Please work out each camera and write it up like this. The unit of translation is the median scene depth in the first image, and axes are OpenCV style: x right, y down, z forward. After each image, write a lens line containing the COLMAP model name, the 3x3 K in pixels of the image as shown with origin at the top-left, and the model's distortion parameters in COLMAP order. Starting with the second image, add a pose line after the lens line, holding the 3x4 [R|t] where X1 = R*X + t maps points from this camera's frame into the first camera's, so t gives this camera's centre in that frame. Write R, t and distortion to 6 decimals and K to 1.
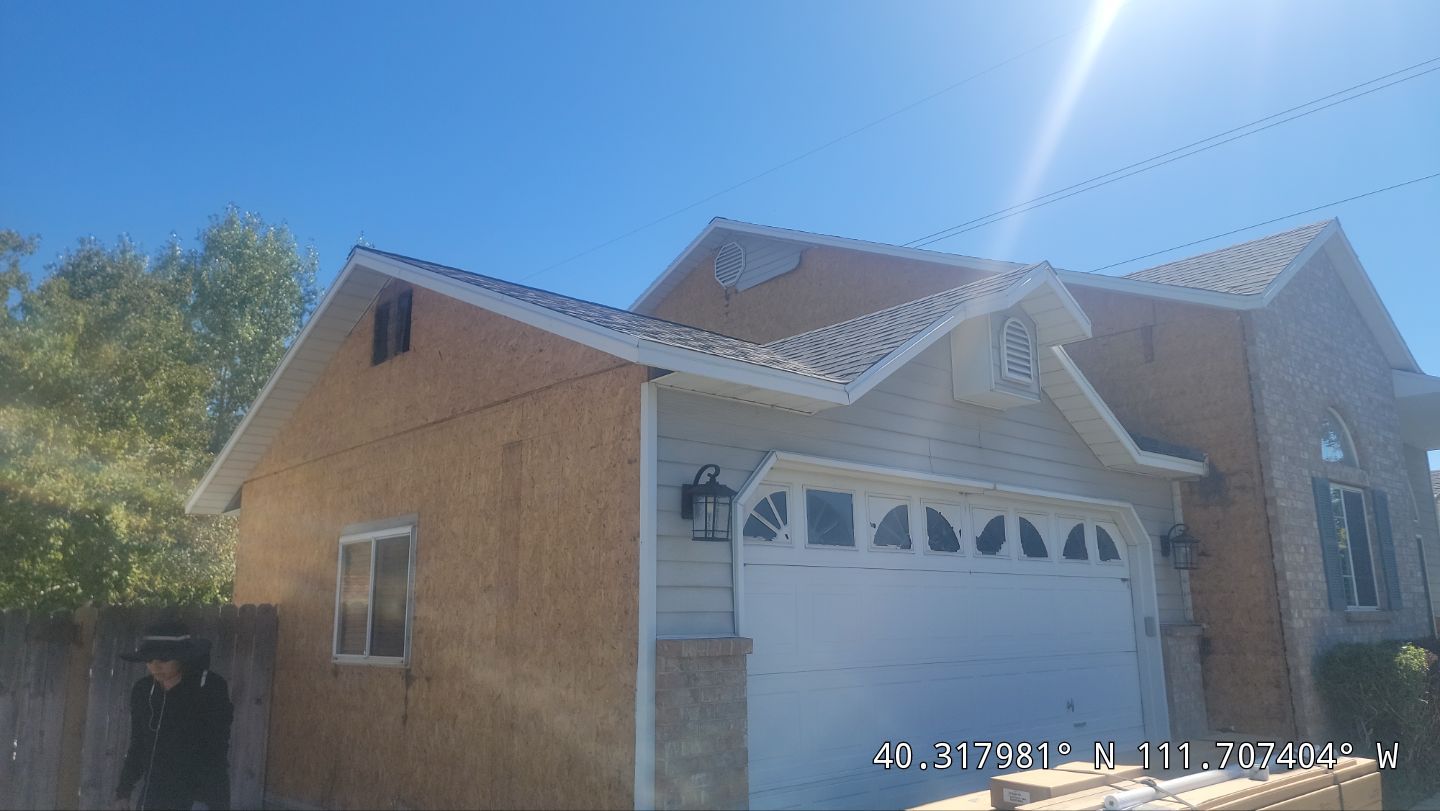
lens RADIAL K [[1030.8, 0, 744.1], [0, 1030.8, 427.8], [0, 0, 1]] dist [0.091108, -0.090160]
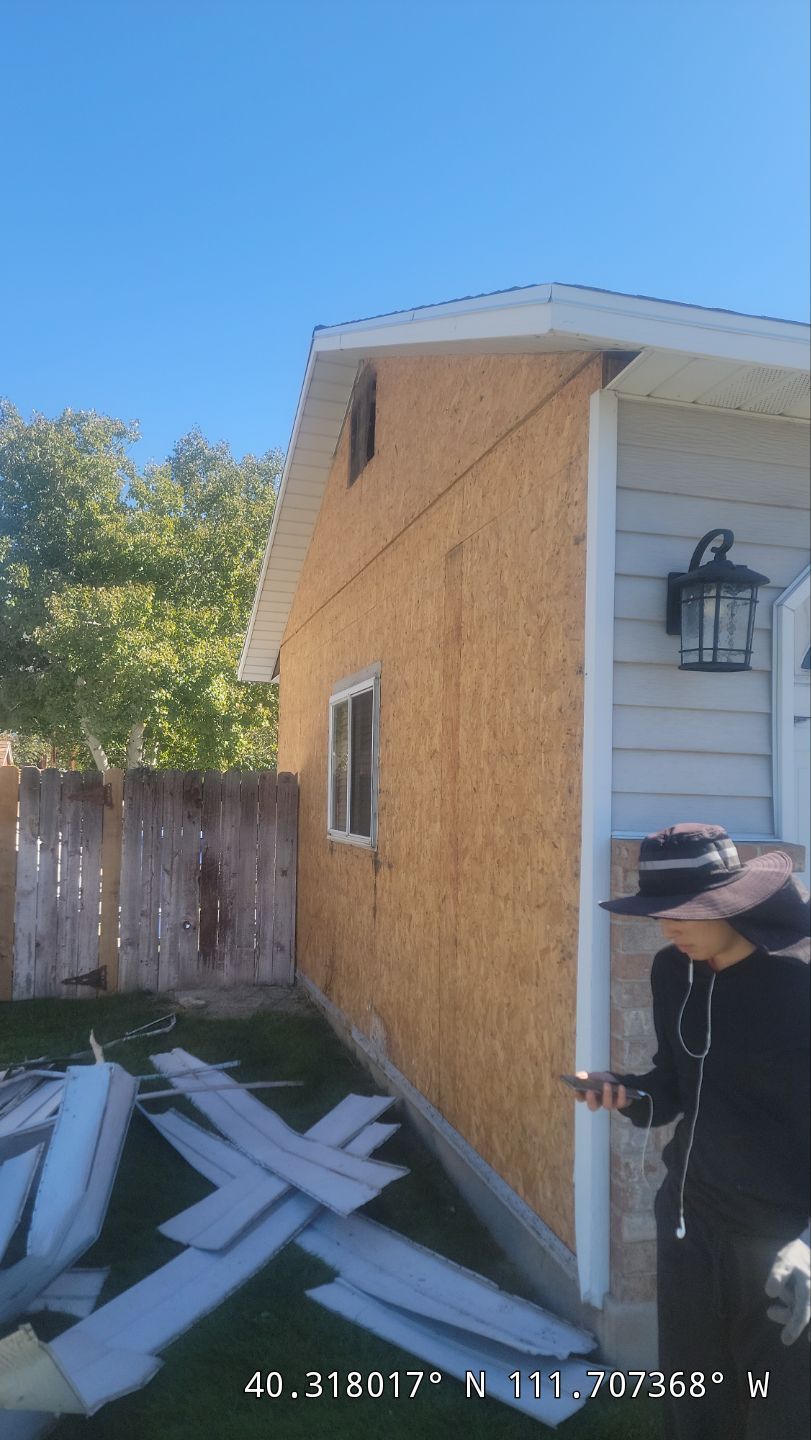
lens RADIAL K [[1030.8, 0, 367.5], [0, 1030.8, 762.3], [0, 0, 1]] dist [0.091108, -0.090160]
pose [[0.882587, 0.018710, -0.469777, 0.042897], [0.048880, 0.990141, 0.131267, 0.049039], [0.467601, -0.138817, 0.872971, 0.268185]]
